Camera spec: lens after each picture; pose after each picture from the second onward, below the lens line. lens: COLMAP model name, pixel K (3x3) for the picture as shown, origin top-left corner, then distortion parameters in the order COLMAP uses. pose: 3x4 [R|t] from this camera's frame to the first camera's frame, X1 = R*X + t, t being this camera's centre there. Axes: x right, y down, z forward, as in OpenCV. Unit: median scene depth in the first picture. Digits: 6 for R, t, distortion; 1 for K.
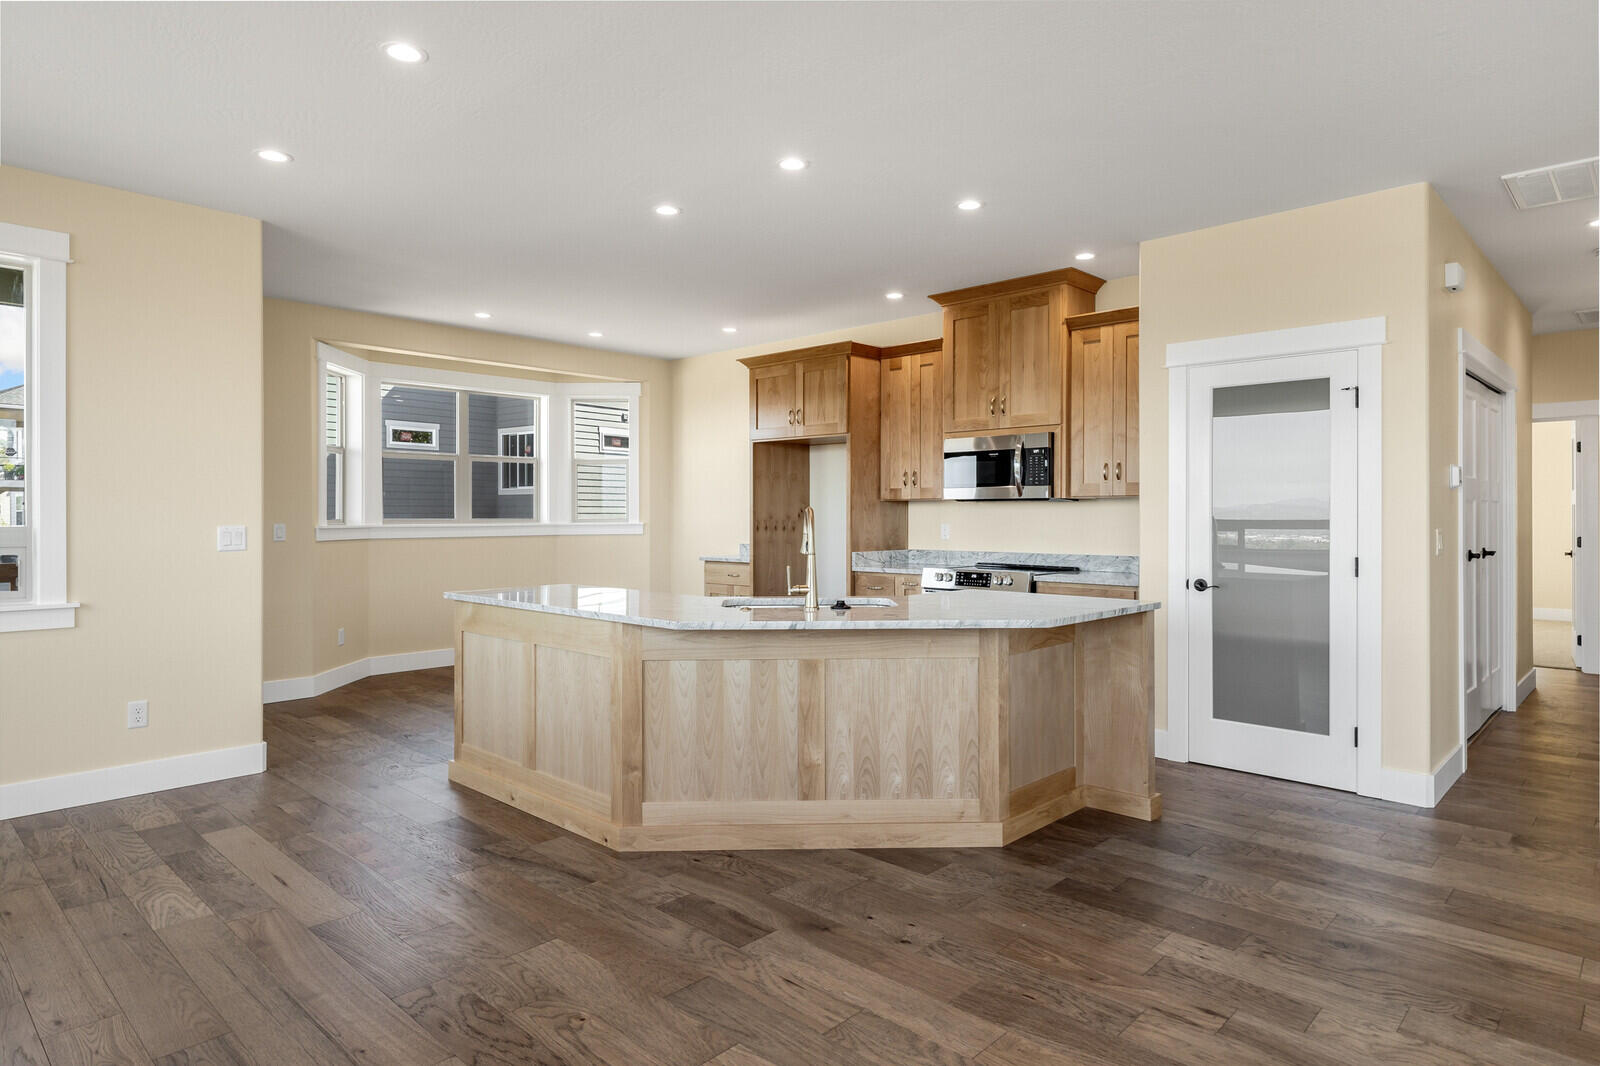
lens RADIAL K [[925.1, 0, 803.4], [0, 925.1, 513.0], [0, 0, 1]] dist [-0.001253, 0.002948]
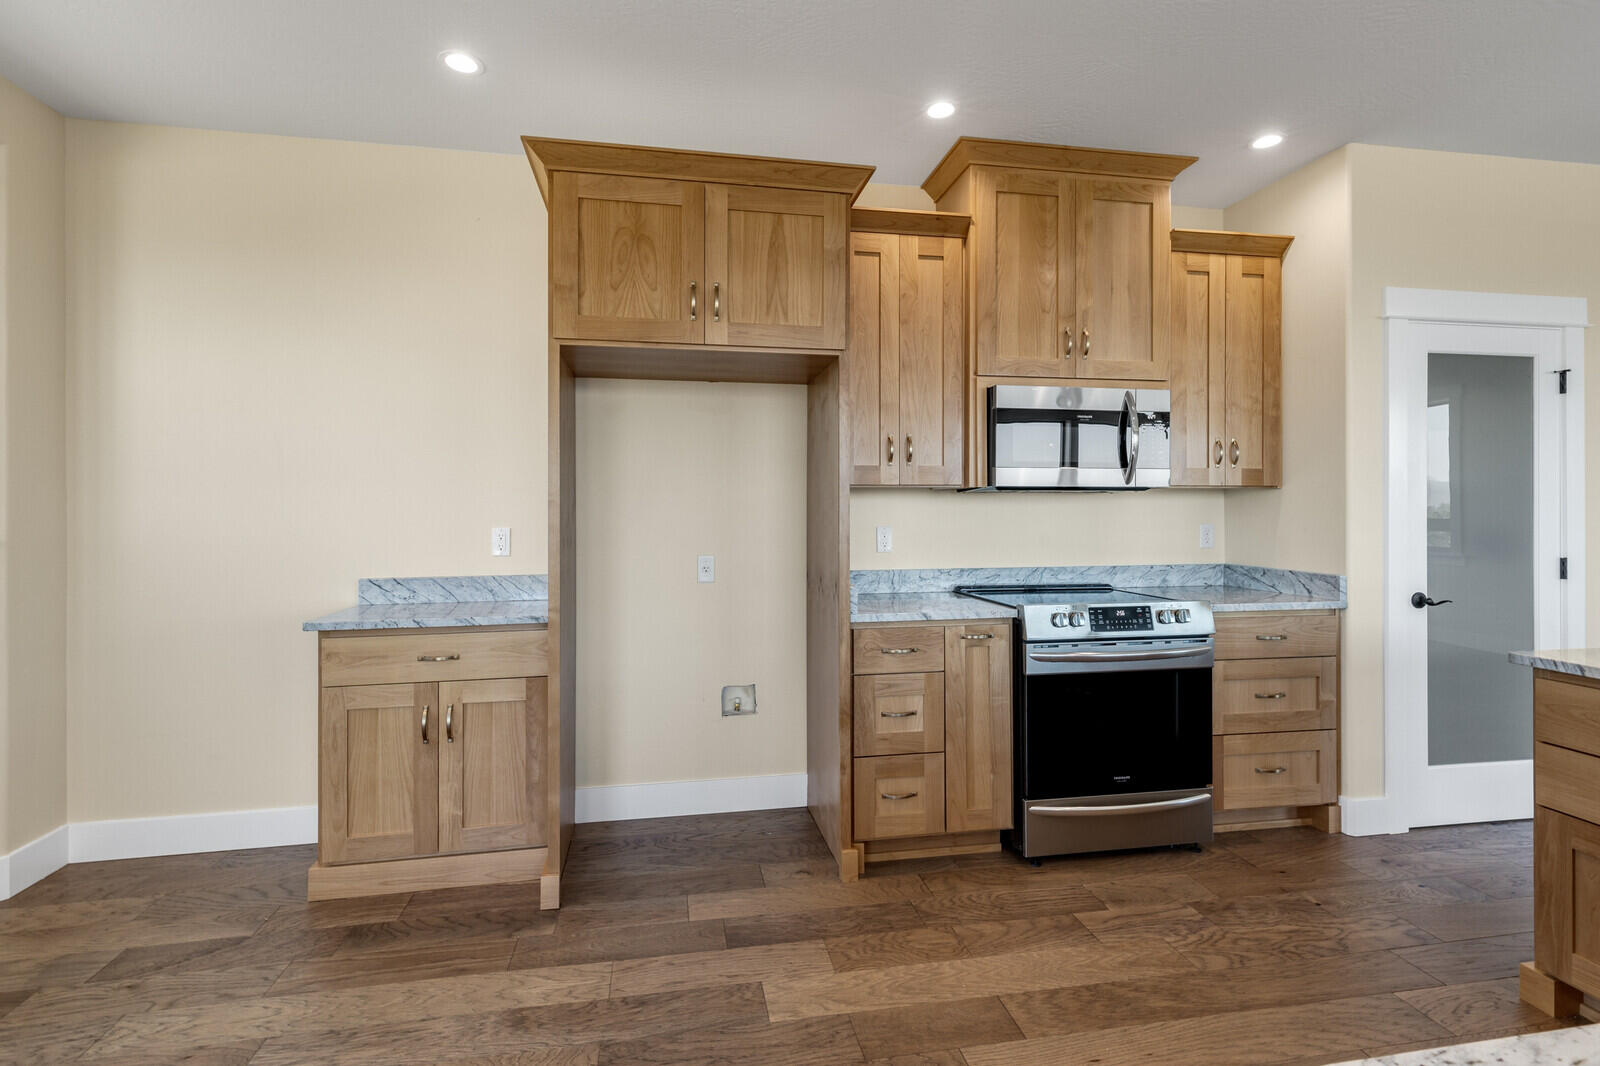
lens RADIAL K [[741.8, 0, 785.8], [0, 741.8, 508.3], [0, 0, 1]] dist [0.009070, -0.001789]
pose [[0.589680, 0.000130, 0.807637, -0.336332], [0.000878, 0.999999, -0.000802, -0.000336], [-0.807636, 0.001182, 0.589680, 0.887974]]
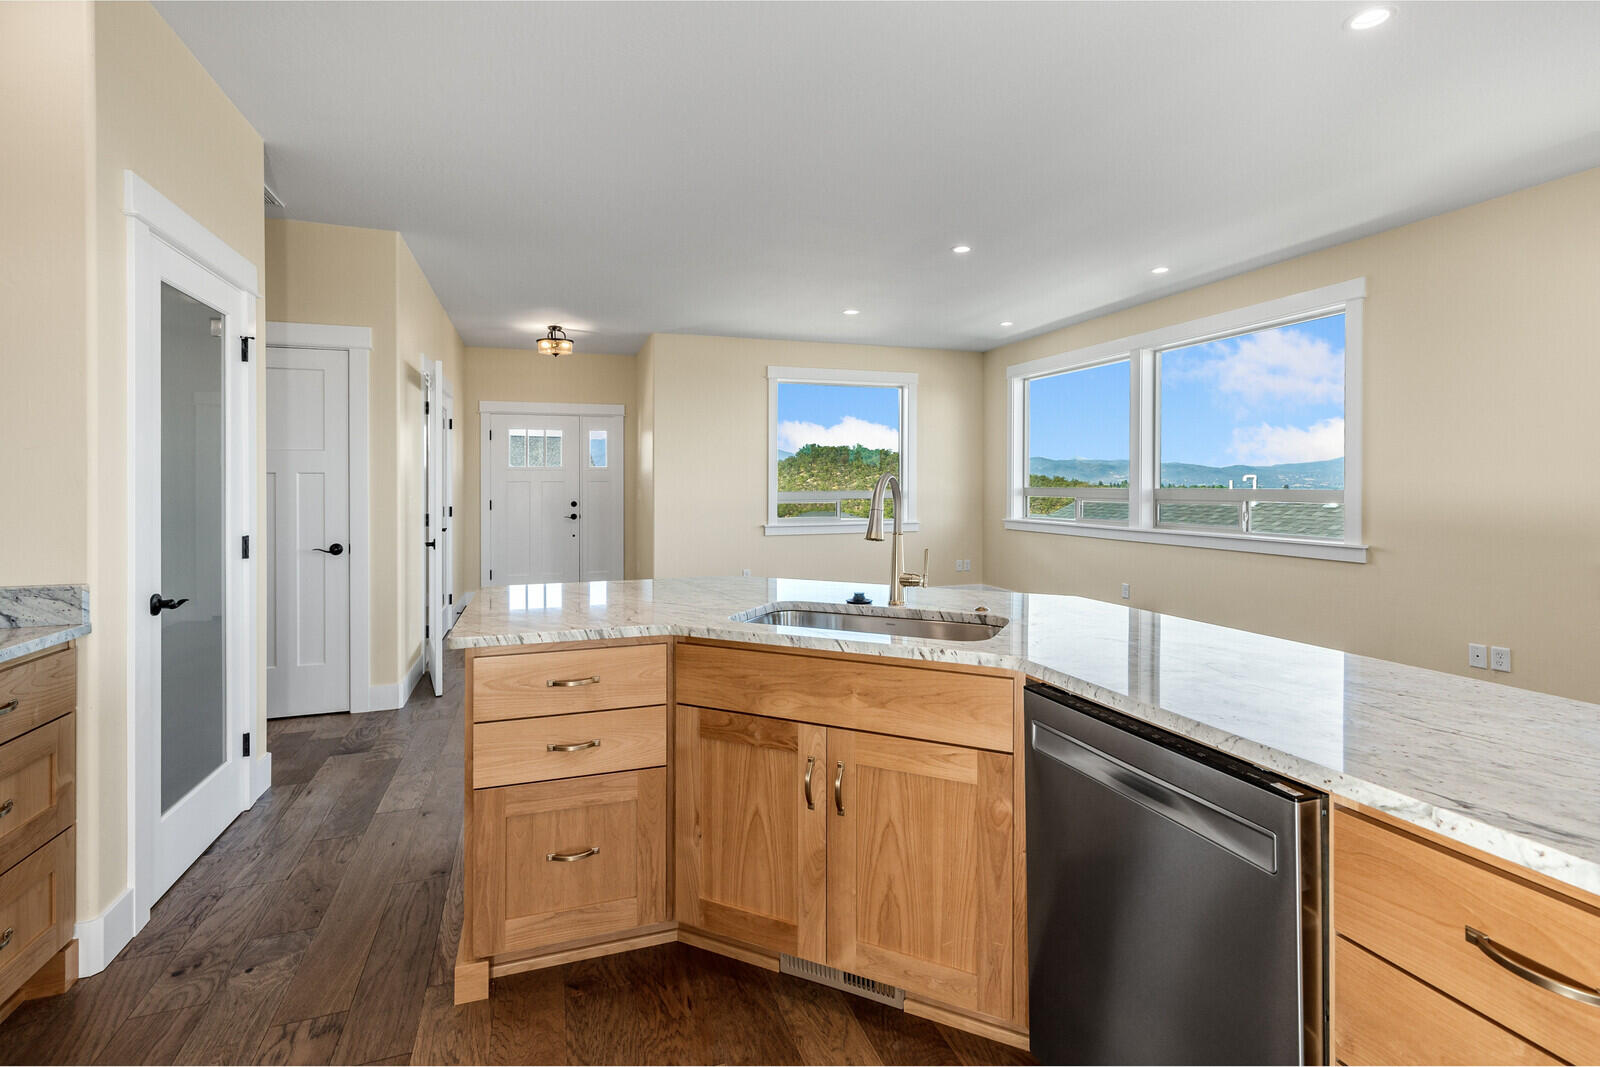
lens RADIAL K [[741.8, 0, 804.1], [0, 741.8, 486.3], [0, 0, 1]] dist [0.009070, -0.001789]
pose [[-0.892551, 0.001905, 0.450943, -0.135087], [0.002944, 0.999994, 0.001602, 0.002002], [-0.450937, 0.002758, -0.892551, 1.037167]]
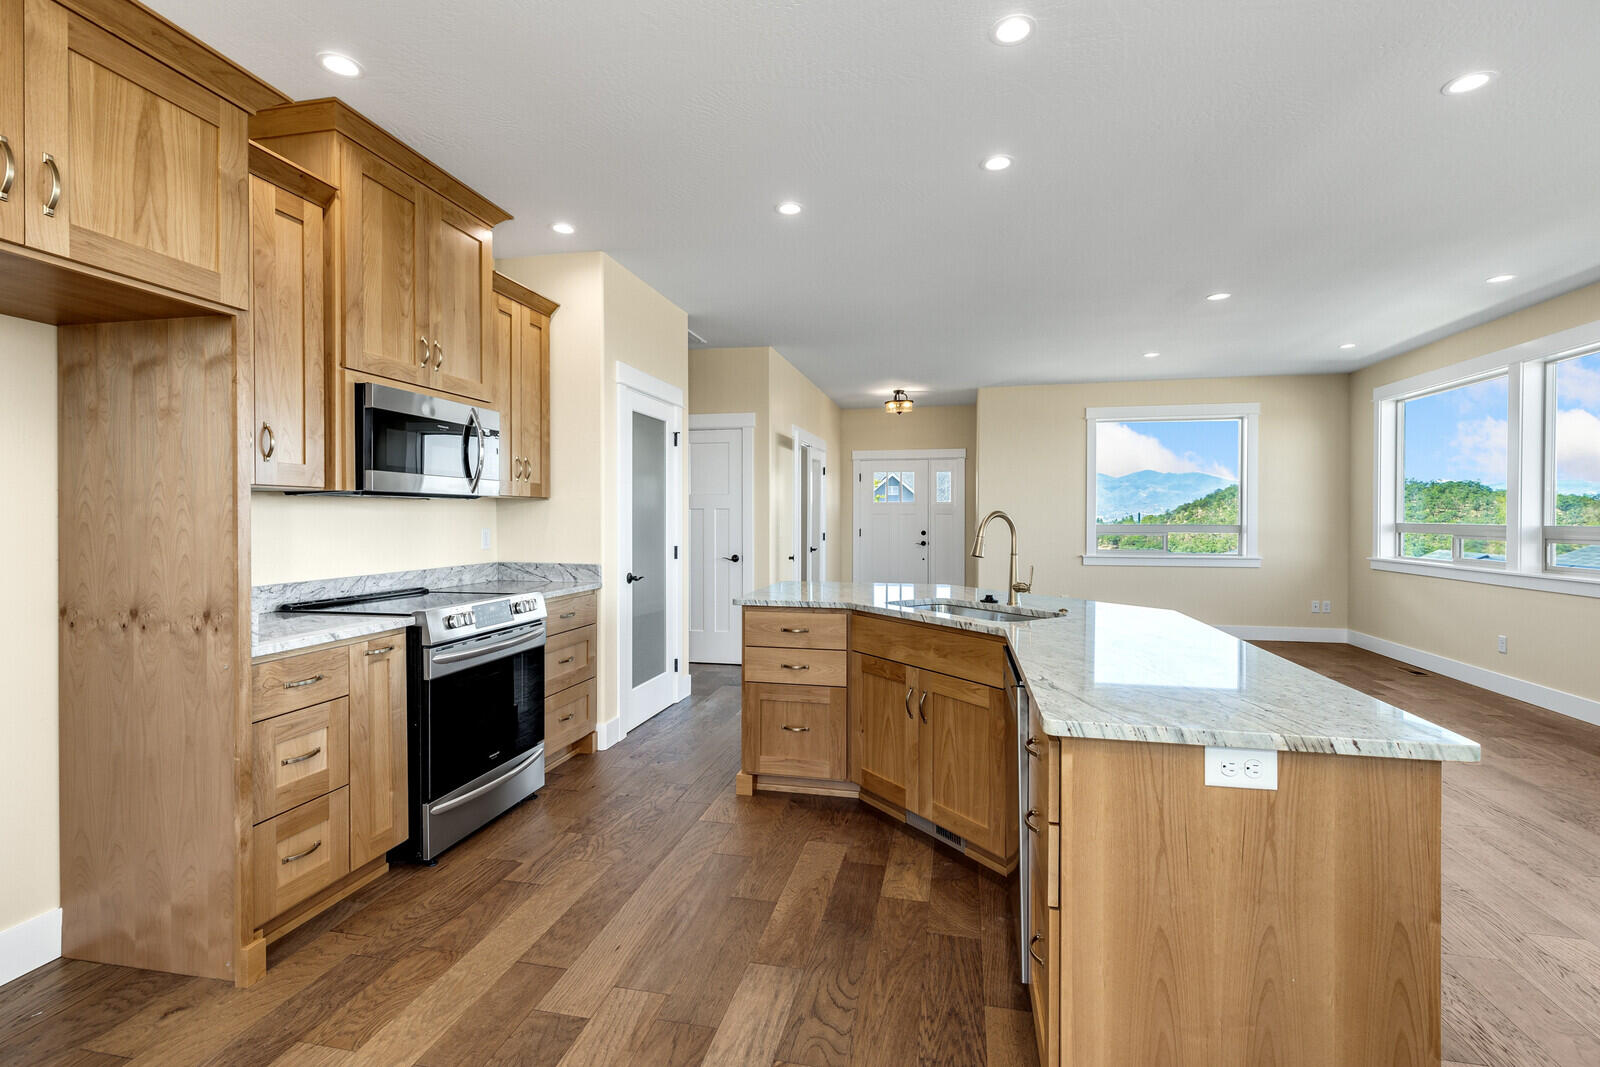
lens RADIAL K [[732.9, 0, 807.5], [0, 732.9, 522.2], [0, 0, 1]] dist [0.010689, -0.001675]
pose [[-0.530960, -0.007873, 0.847360, -0.391648], [-0.003006, 0.999968, 0.007407, 0.000261], [-0.847392, 0.001385, -0.530967, 1.086505]]
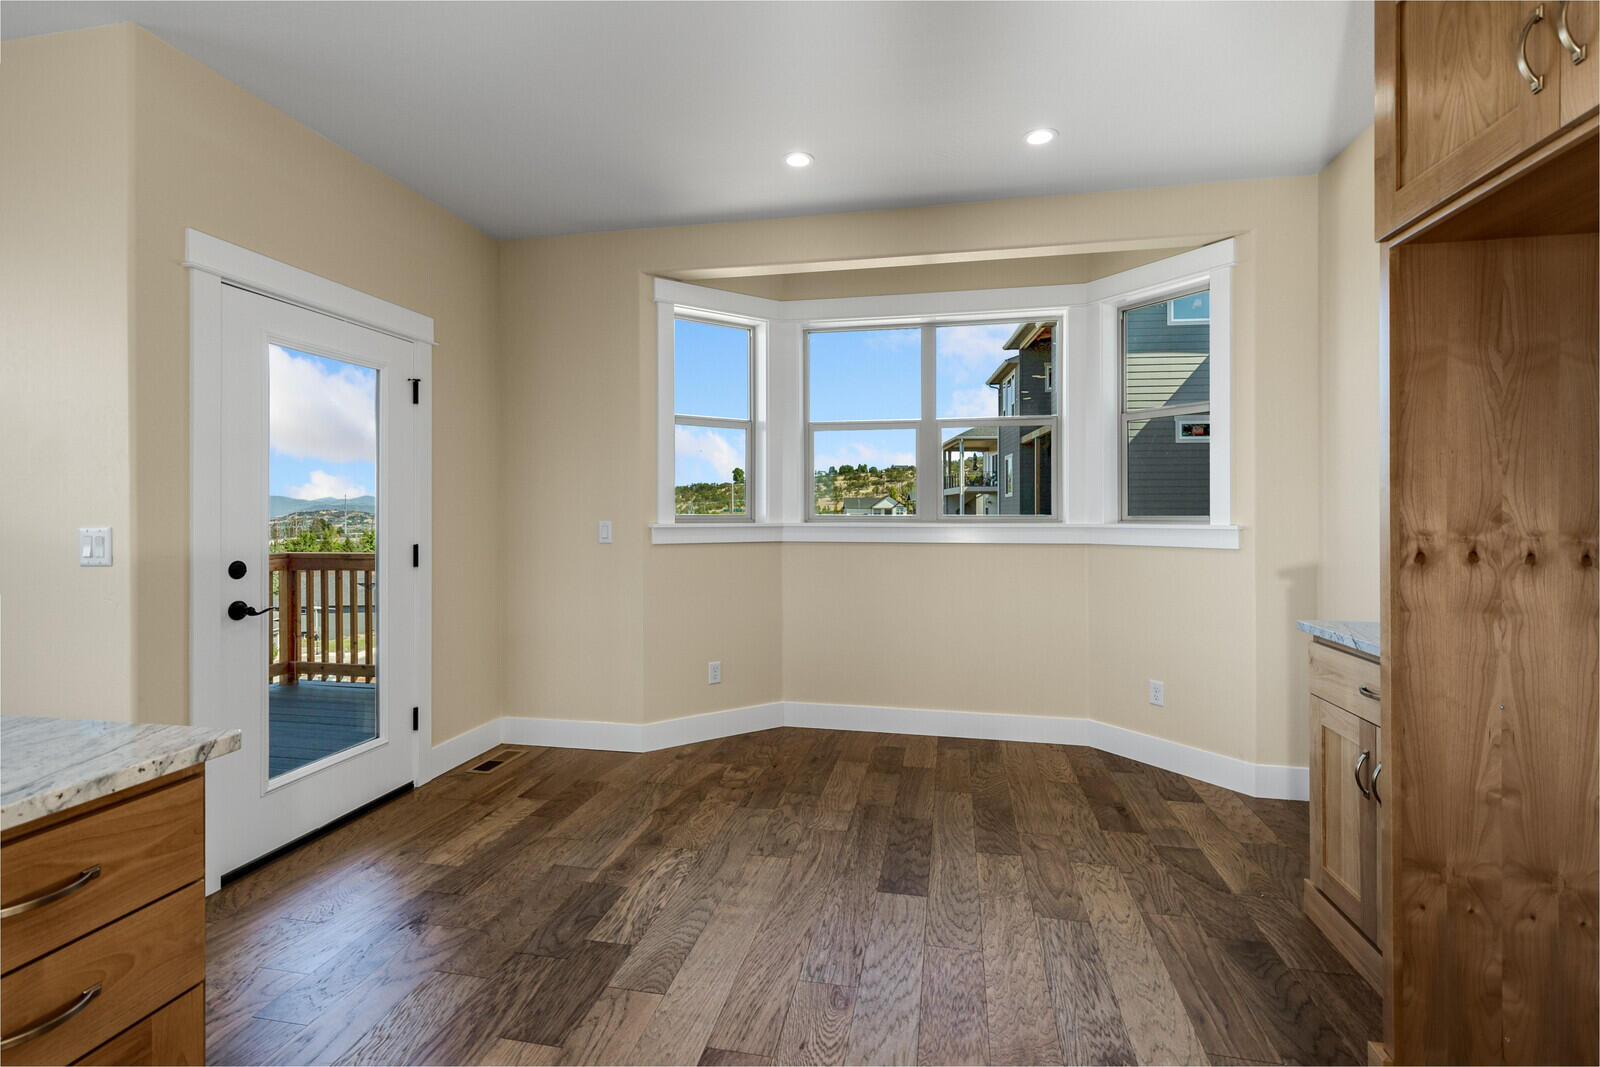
lens RADIAL K [[741.8, 0, 810.6], [0, 741.8, 506.1], [0, 0, 1]] dist [0.009070, -0.001789]
pose [[0.542057, -0.004832, -0.840328, 0.050063], [0.002715, 0.999988, -0.003999, 0.002893], [0.840337, -0.000113, 0.542064, 0.912315]]
